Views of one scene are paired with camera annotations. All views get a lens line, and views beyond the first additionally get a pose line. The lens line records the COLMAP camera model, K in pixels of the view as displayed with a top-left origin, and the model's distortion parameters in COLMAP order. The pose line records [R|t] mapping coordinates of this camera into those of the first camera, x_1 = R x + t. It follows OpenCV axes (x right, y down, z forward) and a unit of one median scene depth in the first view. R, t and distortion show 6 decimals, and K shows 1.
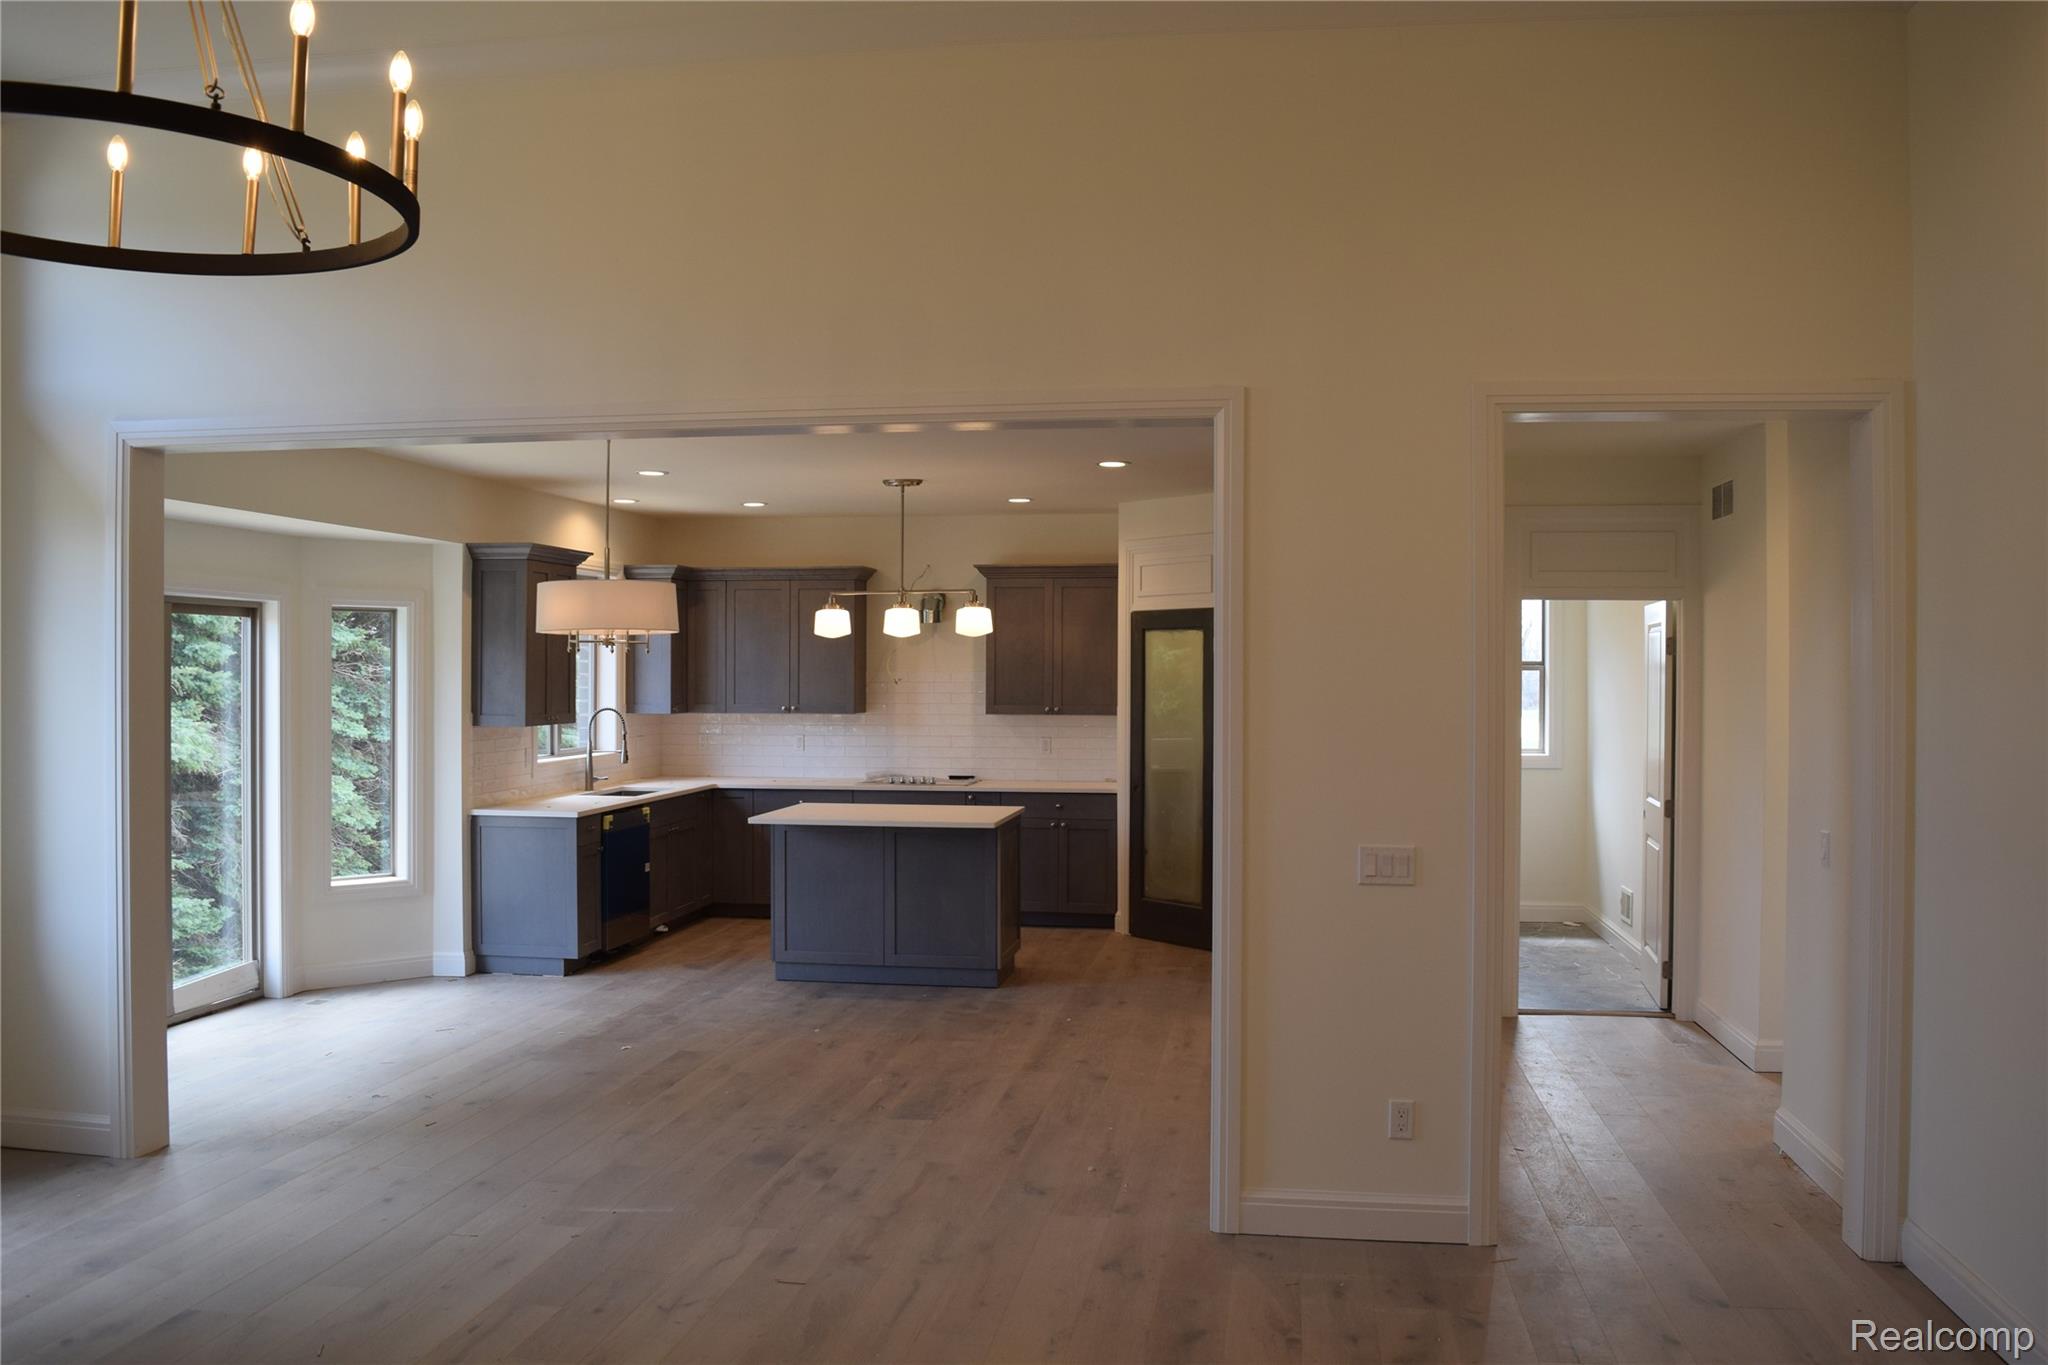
lens RADIAL K [[1614.2, 0, 1031.9], [0, 1614.2, 683.1], [0, 0, 1]] dist [-0.097472, 0.027072]
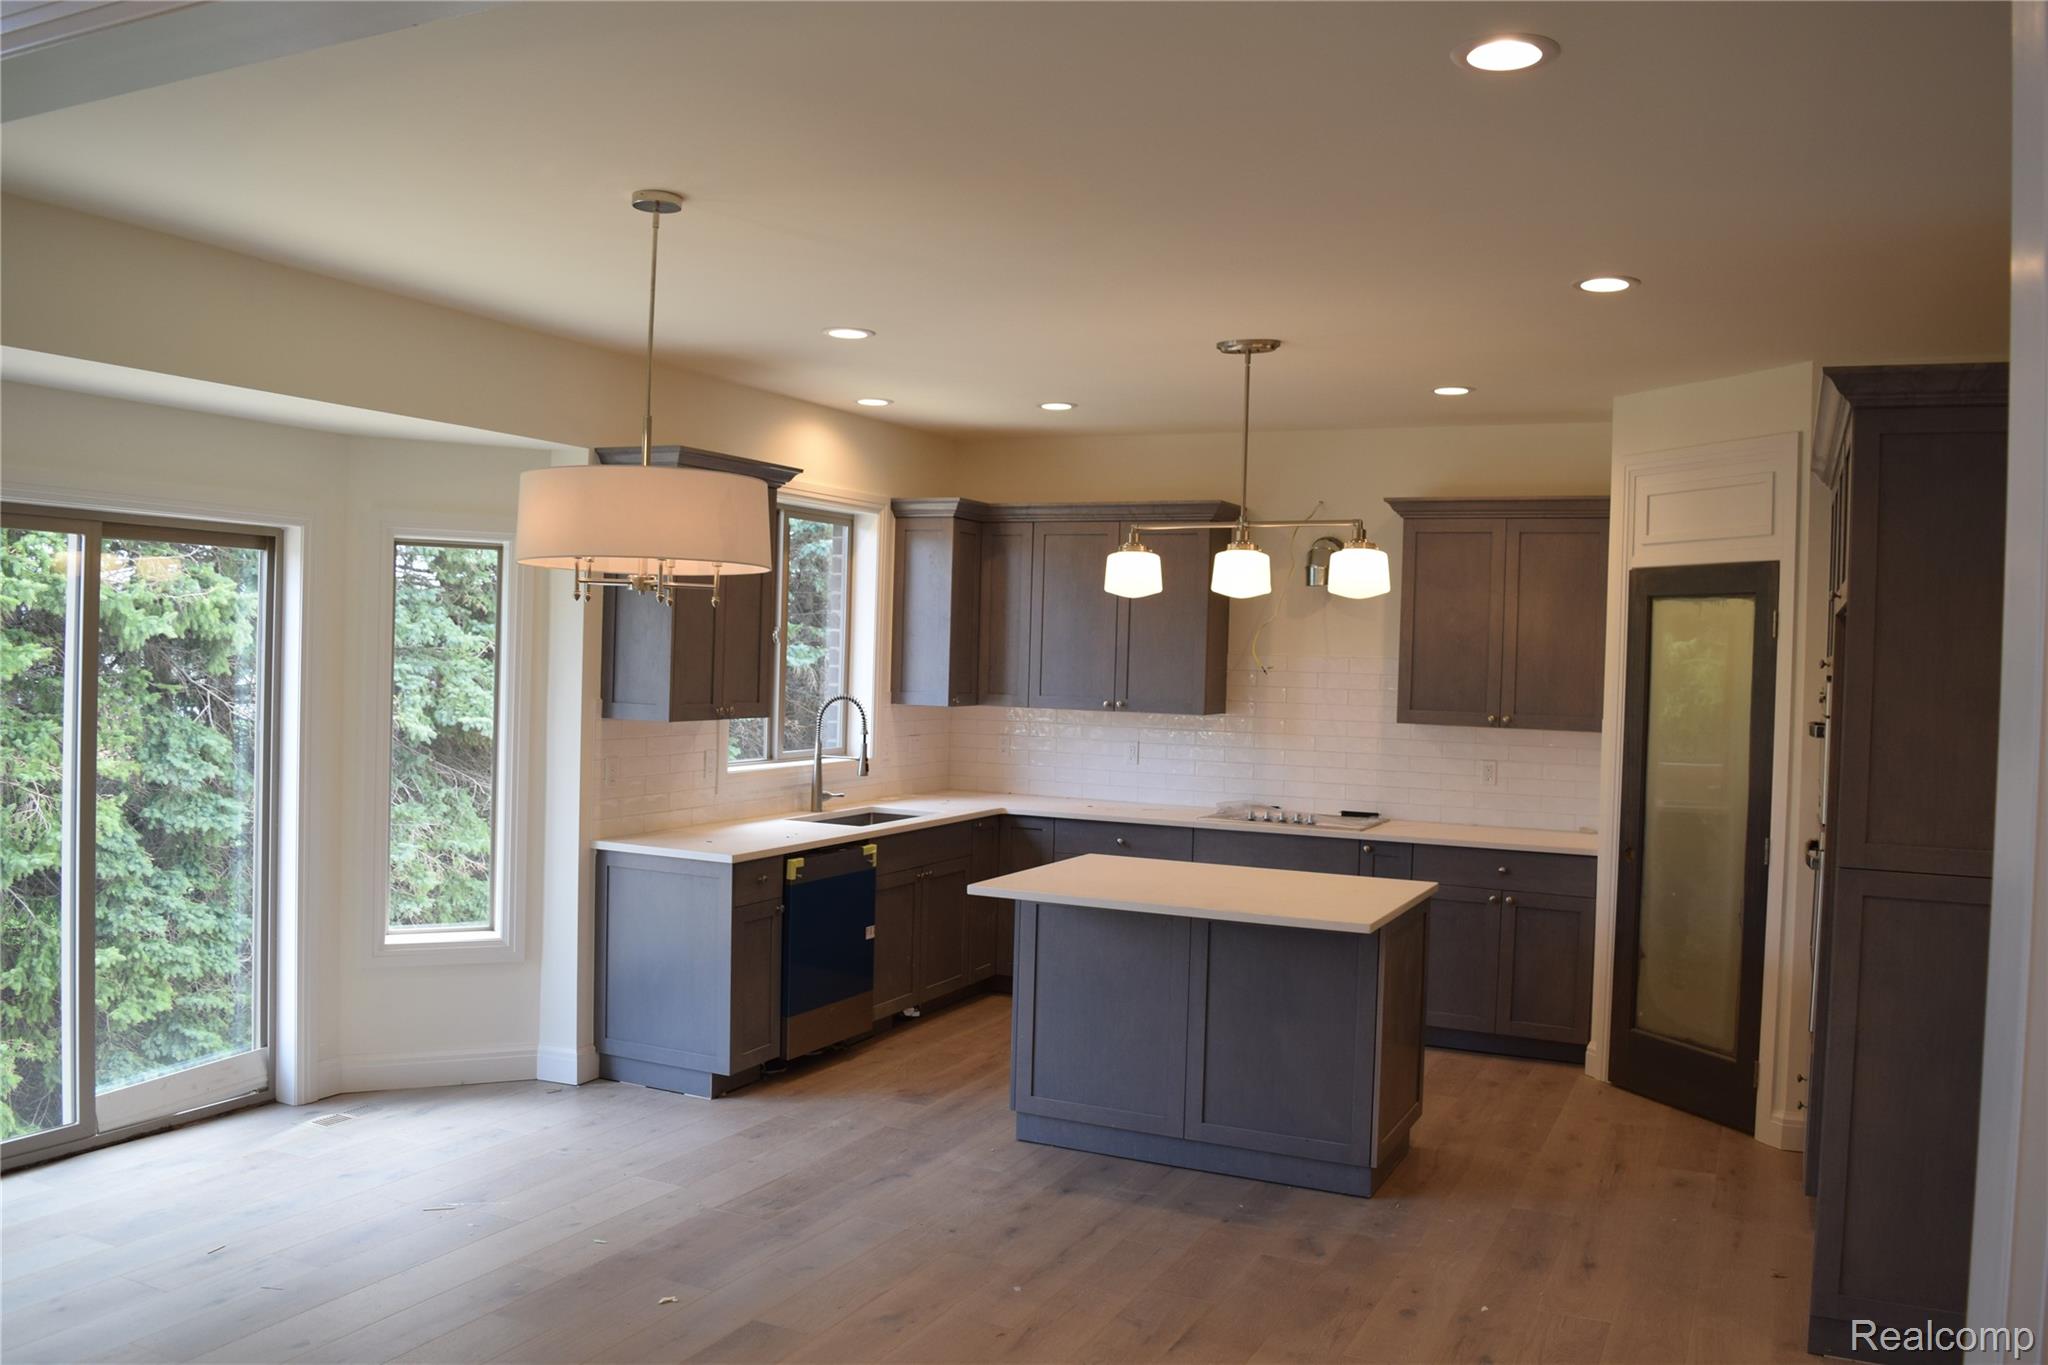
lens RADIAL K [[1614.2, 0, 1037.2], [0, 1614.2, 684.2], [0, 0, 1]] dist [-0.097472, 0.027072]
pose [[0.958713, 0.029964, -0.282793, 0.020551], [-0.027493, 0.999541, 0.012703, -0.001304], [0.283044, -0.004403, 0.959097, 0.414997]]
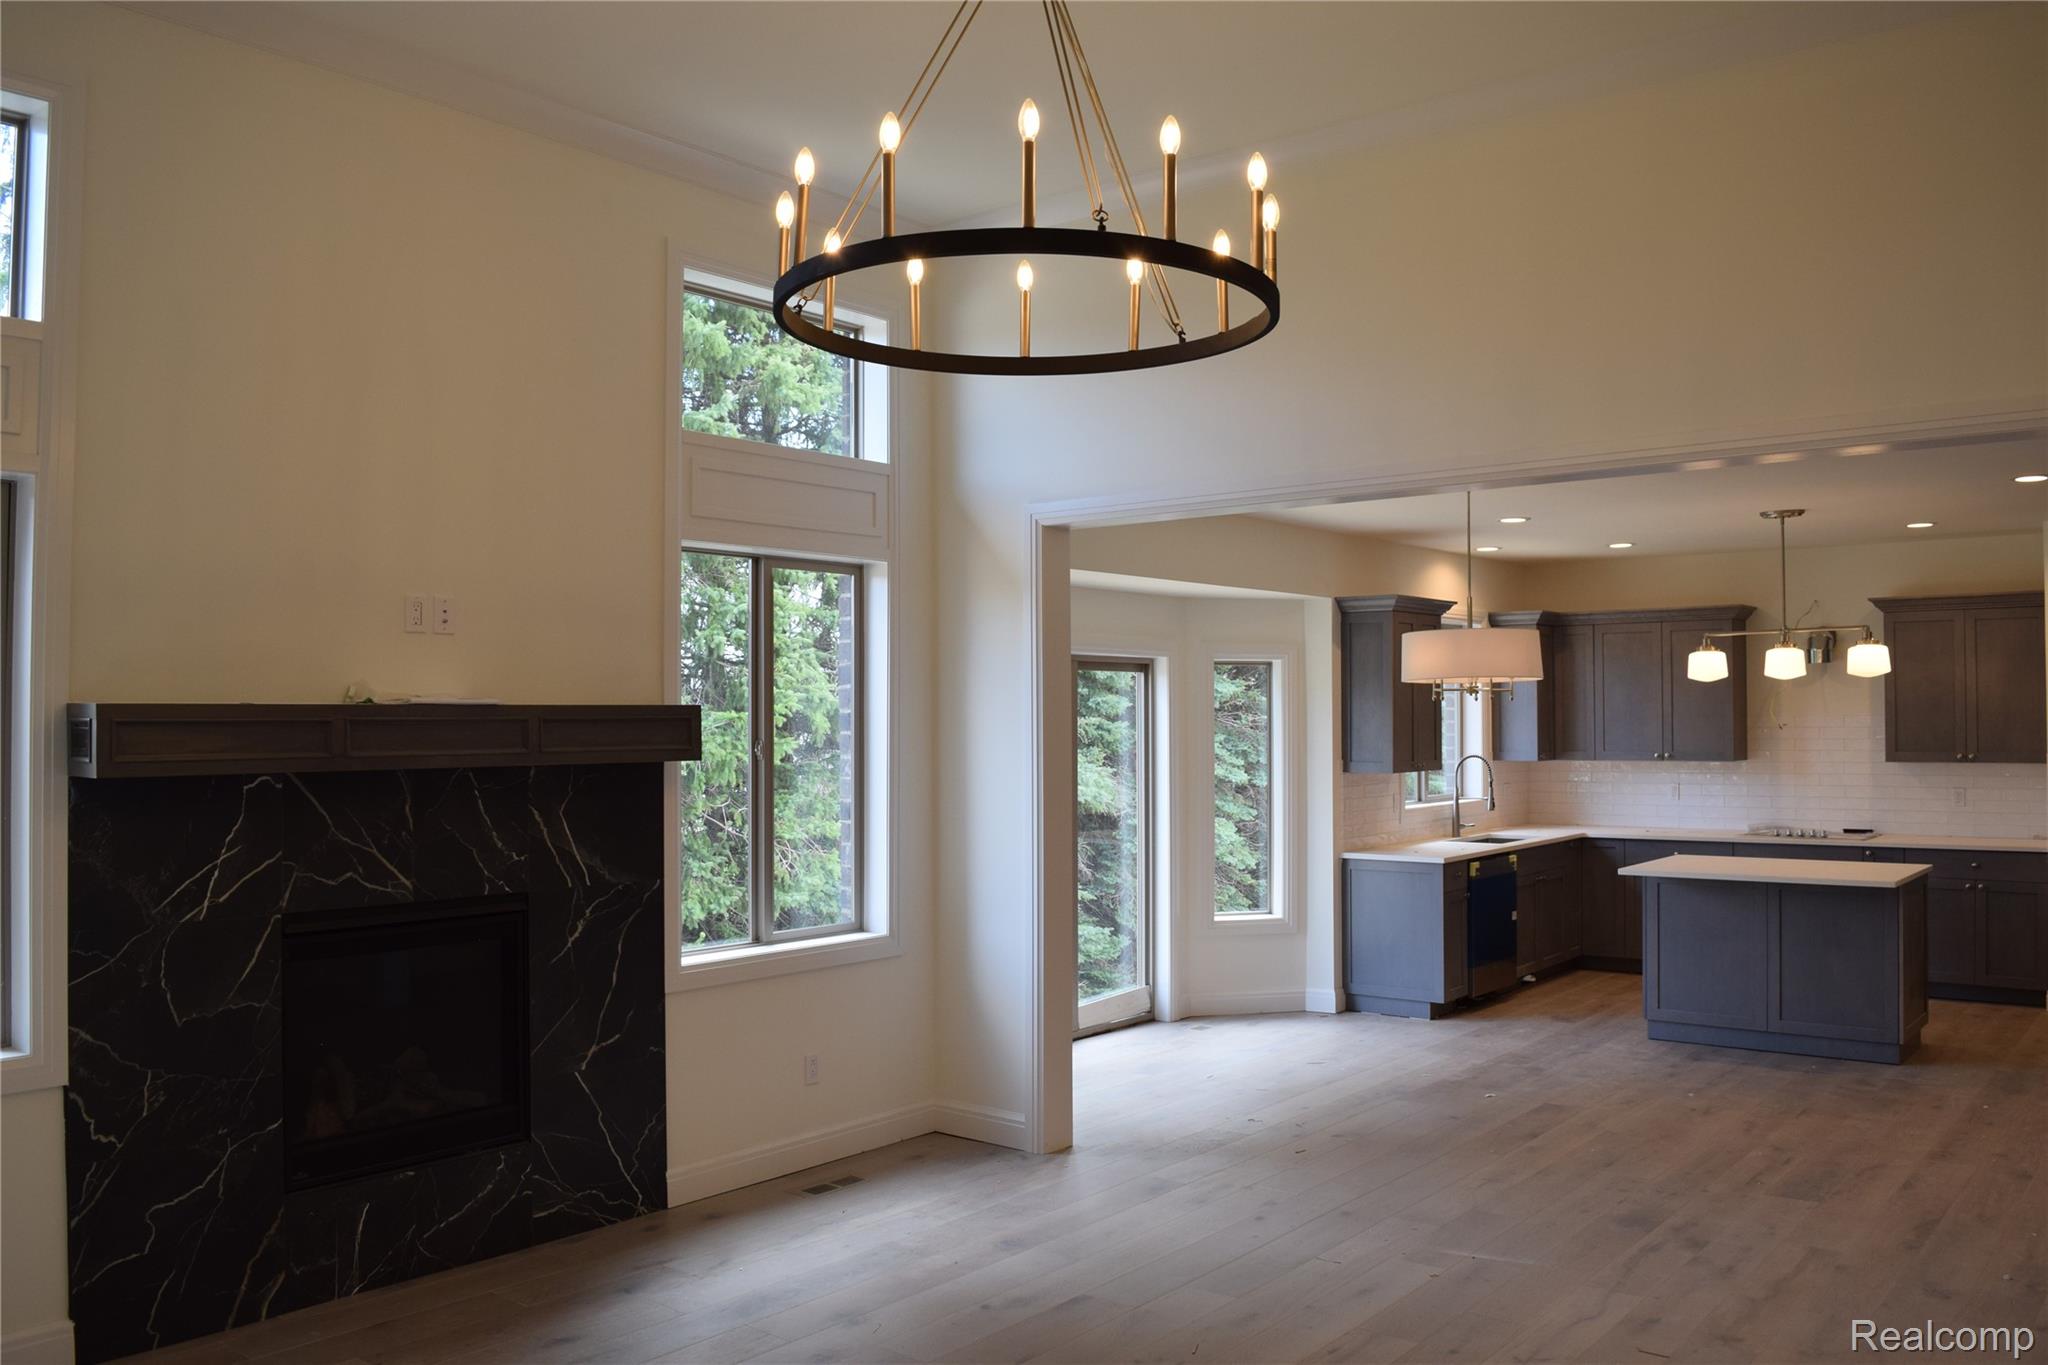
lens RADIAL K [[1614.2, 0, 1035.4], [0, 1614.2, 683.4], [0, 0, 1]] dist [-0.097472, 0.027072]
pose [[0.863940, -0.018712, -0.503247, 0.004973], [0.004231, 0.999544, -0.029902, -0.000606], [0.503577, 0.023705, 0.863625, -0.008213]]
